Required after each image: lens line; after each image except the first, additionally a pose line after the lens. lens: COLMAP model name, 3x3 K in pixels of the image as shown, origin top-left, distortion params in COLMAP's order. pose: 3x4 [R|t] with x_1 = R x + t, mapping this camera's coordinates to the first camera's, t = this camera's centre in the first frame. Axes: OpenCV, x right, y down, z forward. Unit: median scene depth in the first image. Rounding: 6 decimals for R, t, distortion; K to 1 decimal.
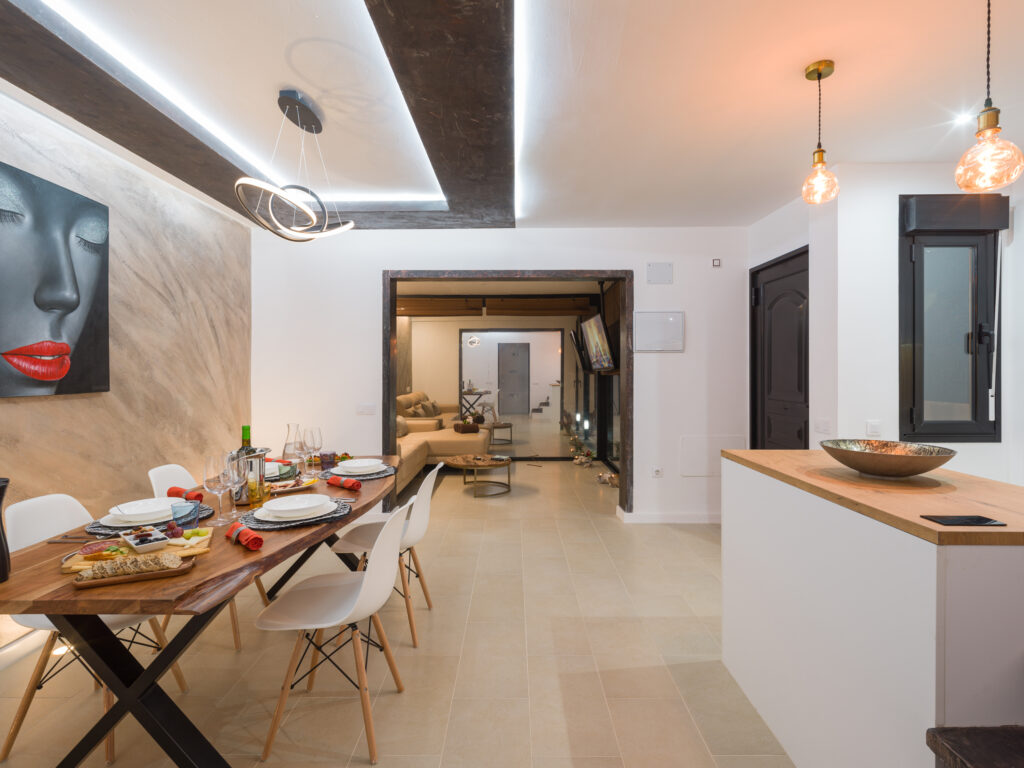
lens RADIAL K [[506.6, 0, 513.6], [0, 506.6, 377.8], [0, 0, 1]] dist [-0.000833, -0.000909]
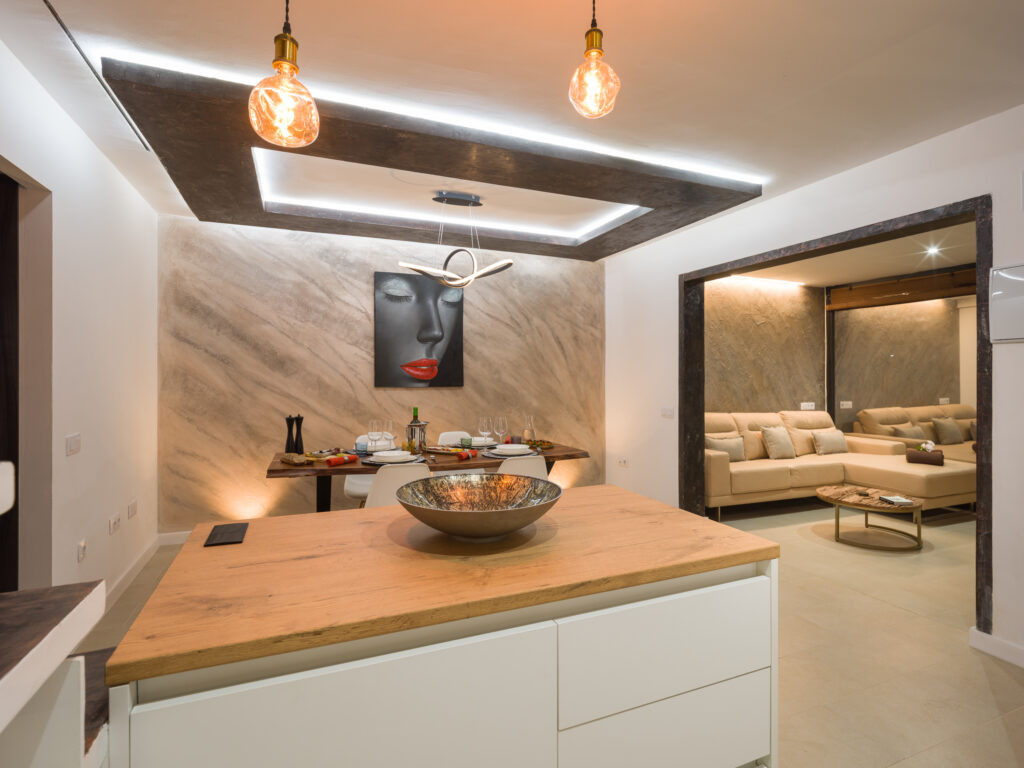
lens RADIAL K [[506.6, 0, 513.6], [0, 506.6, 377.8], [0, 0, 1]] dist [-0.000833, -0.000909]
pose [[0.392143, 0.007555, -0.919873, 0.661256], [-0.016489, 0.999863, 0.001182, -0.005545], [0.919757, 0.014704, 0.392214, 0.378163]]
